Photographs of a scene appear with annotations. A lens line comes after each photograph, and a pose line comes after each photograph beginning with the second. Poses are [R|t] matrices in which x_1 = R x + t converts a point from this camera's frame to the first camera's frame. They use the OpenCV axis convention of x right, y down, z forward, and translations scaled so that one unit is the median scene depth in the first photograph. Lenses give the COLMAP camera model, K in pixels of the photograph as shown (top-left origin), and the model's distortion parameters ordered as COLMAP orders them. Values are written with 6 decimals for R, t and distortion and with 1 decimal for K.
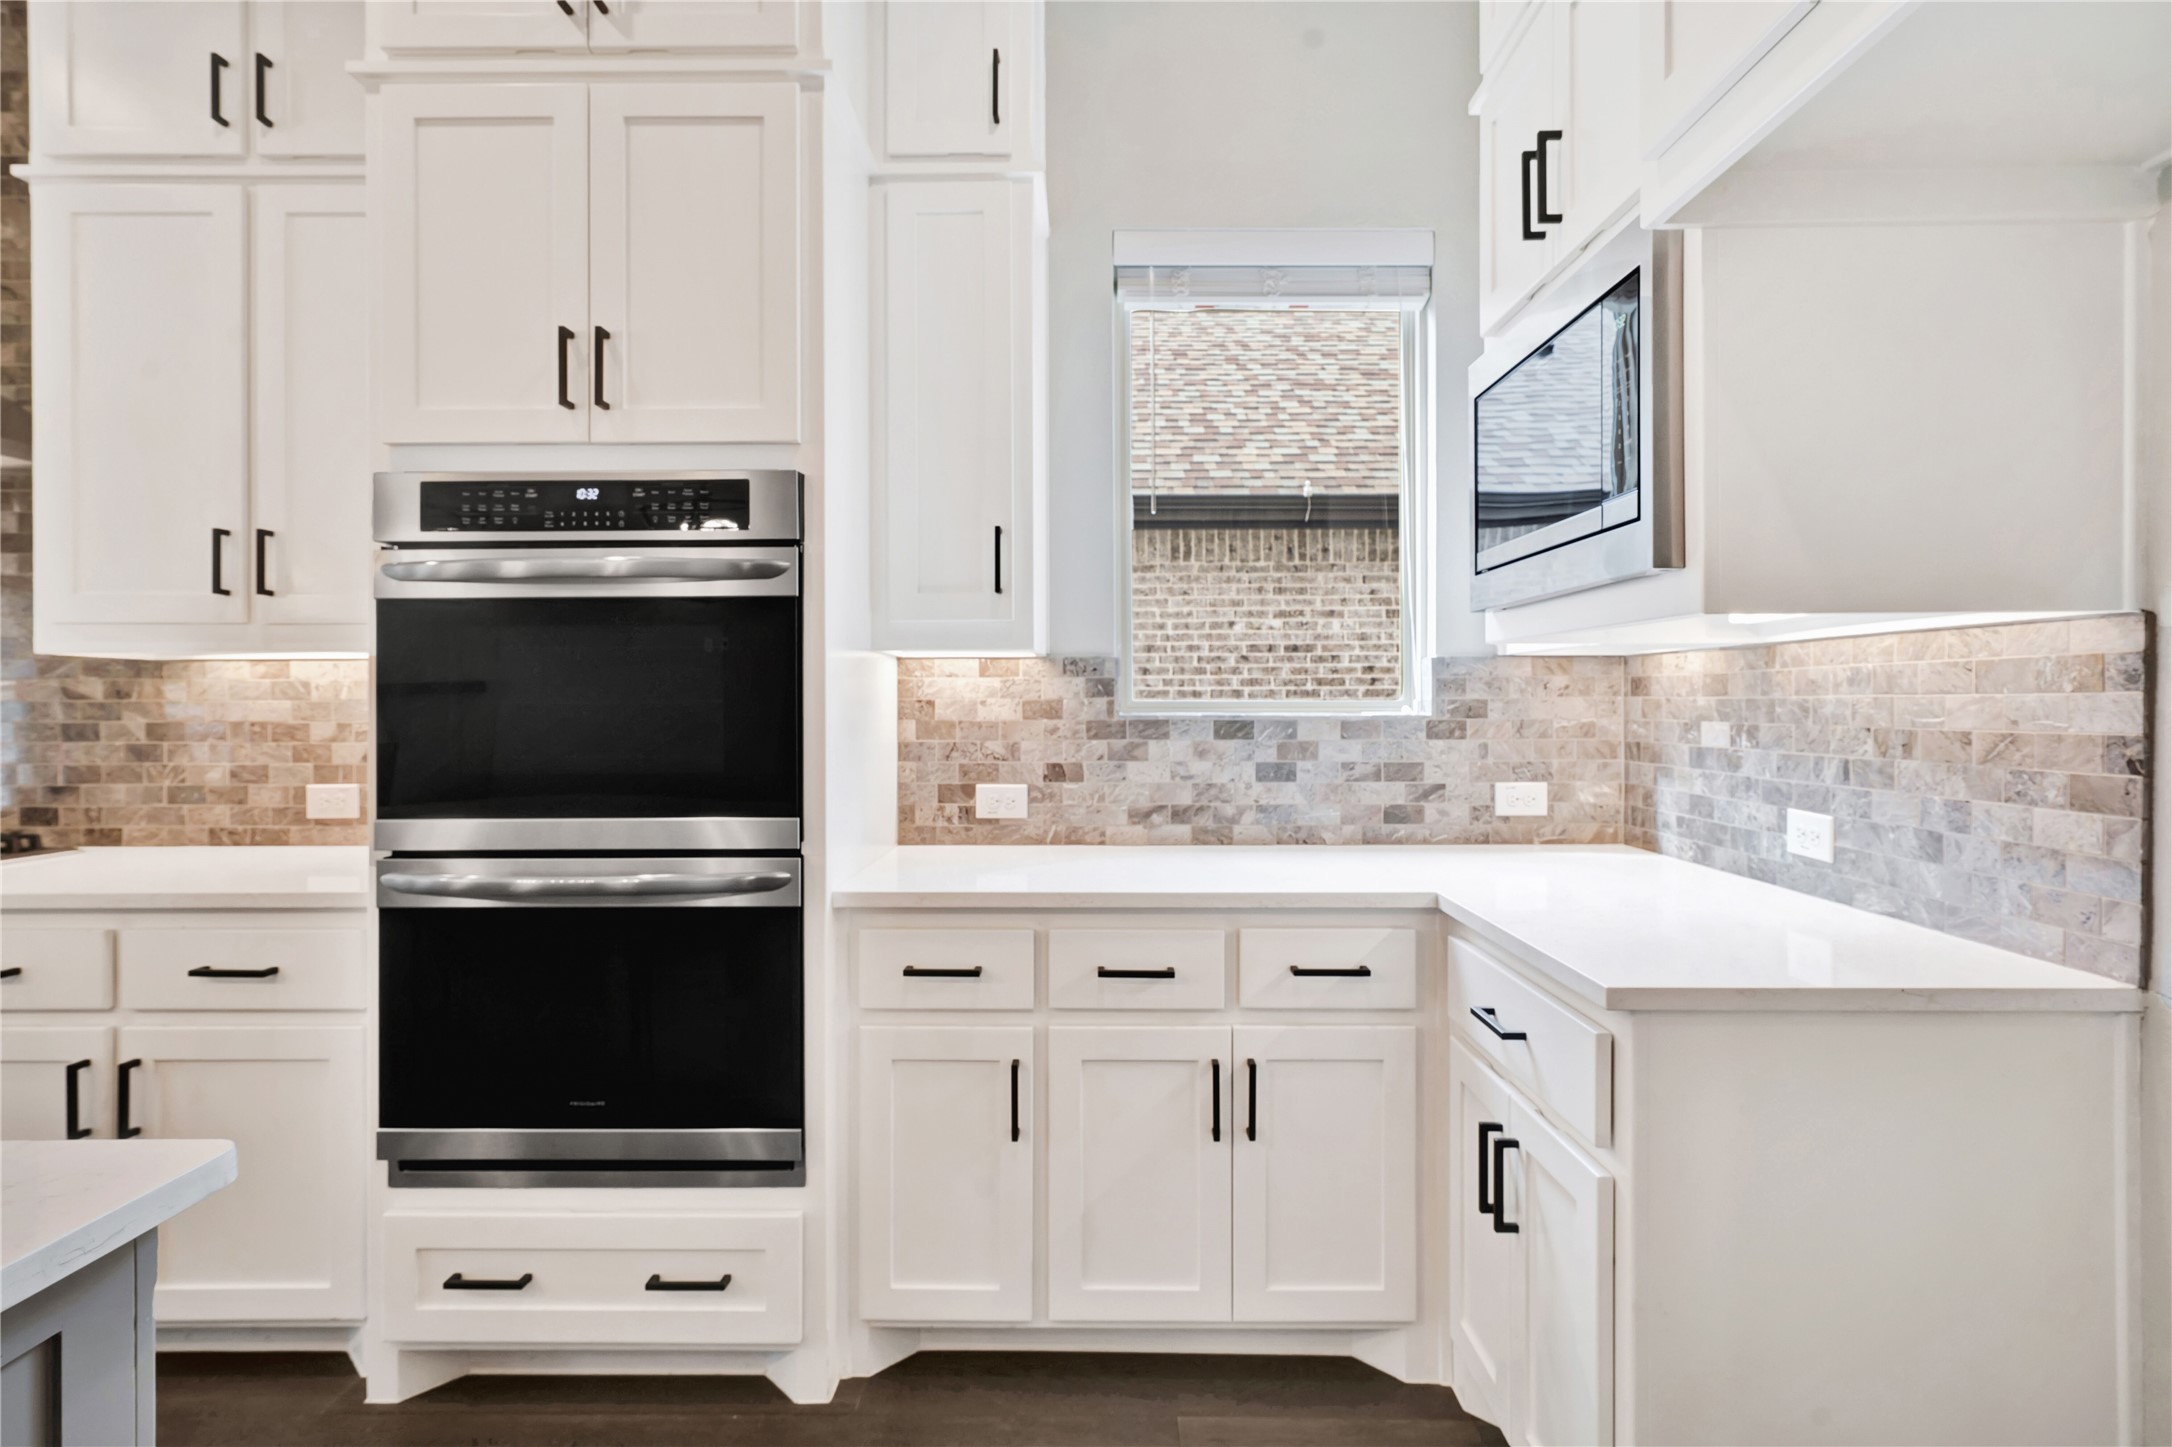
lens RADIAL K [[1065.2, 0, 1080.8], [0, 1065.2, 691.5], [0, 0, 1]] dist [0.008838, 0.000182]
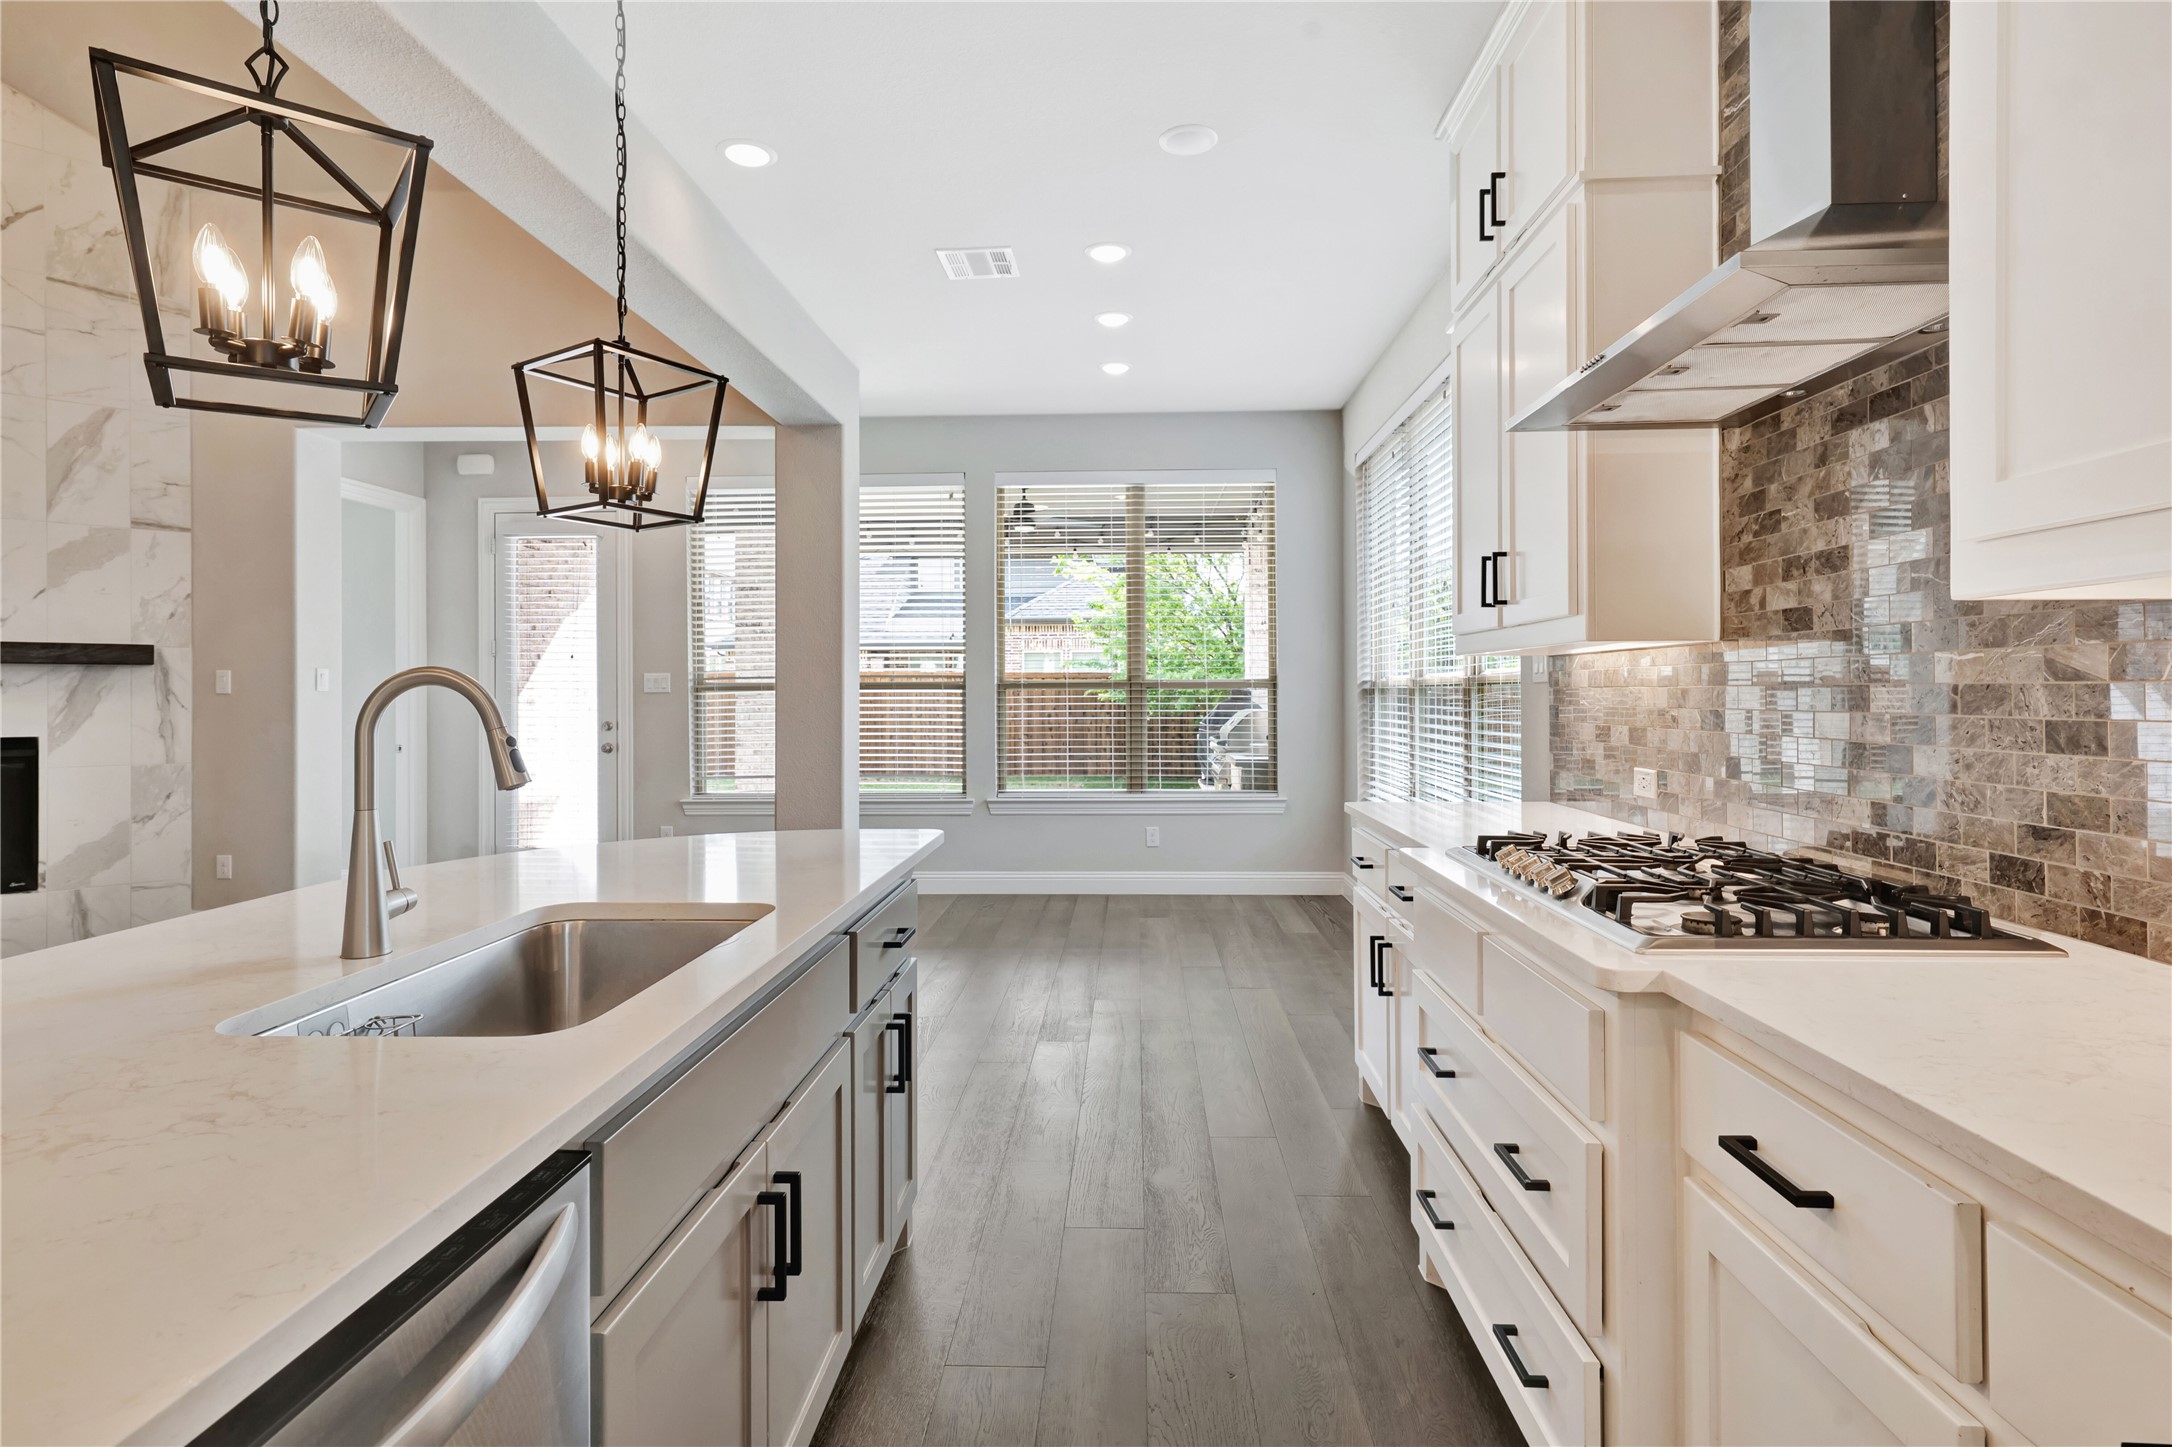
lens RADIAL K [[1065.2, 0, 1080.8], [0, 1065.2, 691.5], [0, 0, 1]] dist [0.008838, 0.000182]
pose [[-0.039862, 0.002254, -0.999203, -0.342933], [0.016296, 0.999866, 0.001606, 0.004071], [0.999072, -0.016219, -0.039893, 0.498143]]
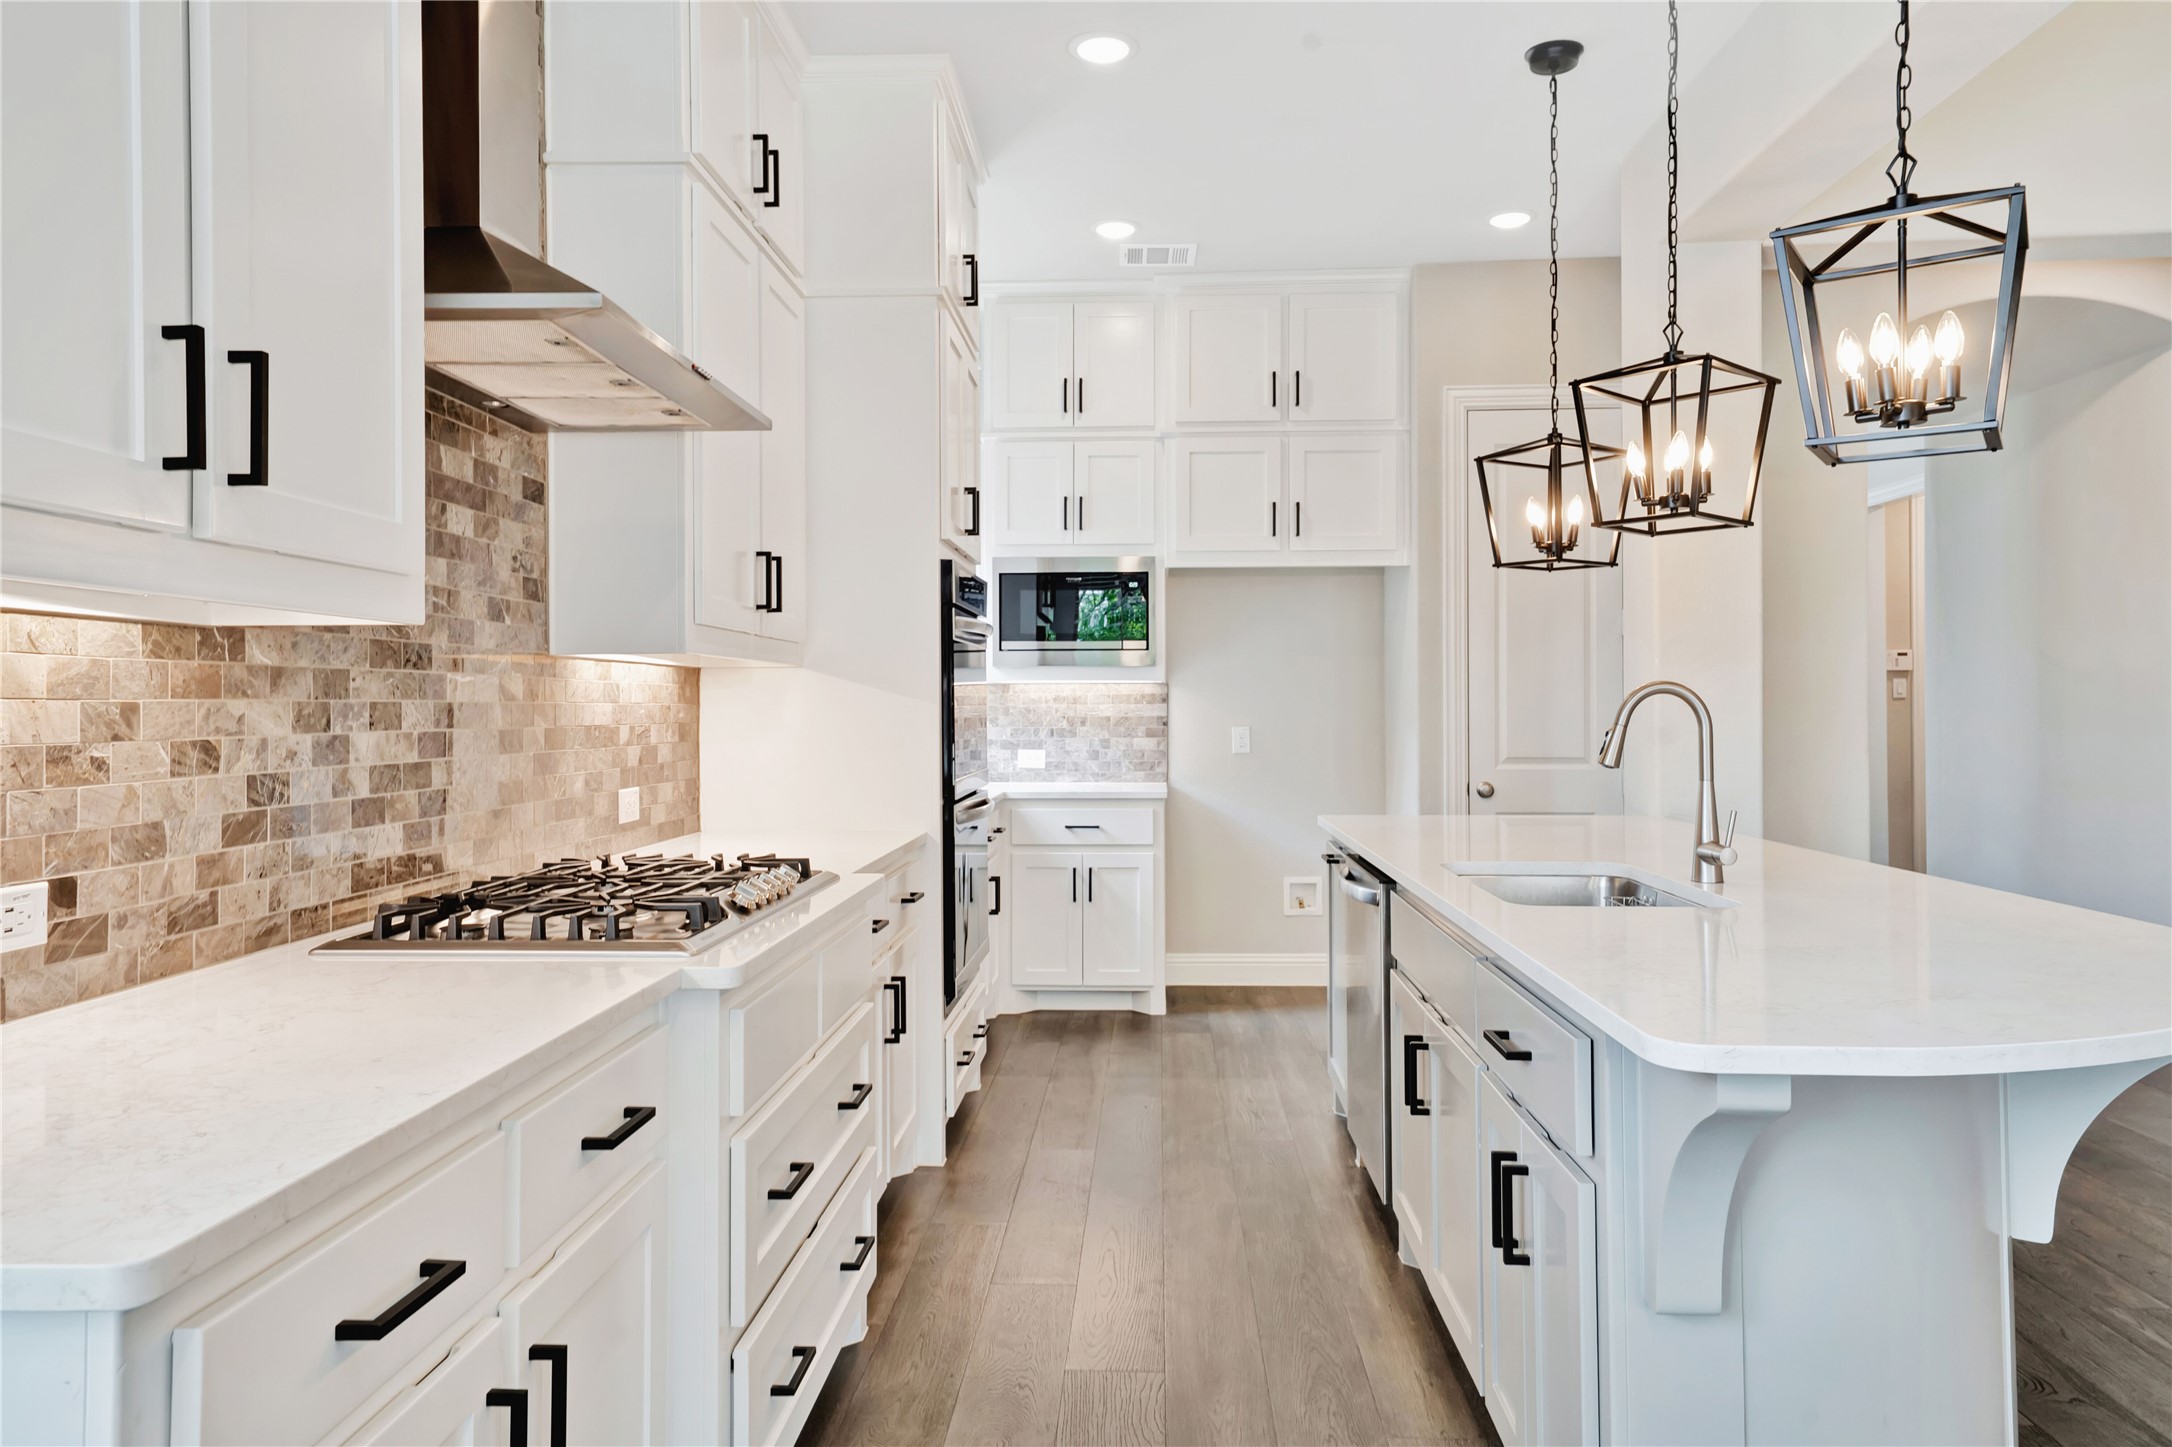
lens RADIAL K [[1453.2, 0, 1090.9], [0, 1453.2, 688.5], [0, 0, 1]] dist [0.000979, 0.000169]
pose [[0.035837, 0.015605, 0.999236, -2.019022], [-0.007145, 0.999857, -0.015359, 0.012200], [-0.999332, -0.006589, 0.035943, 0.526683]]
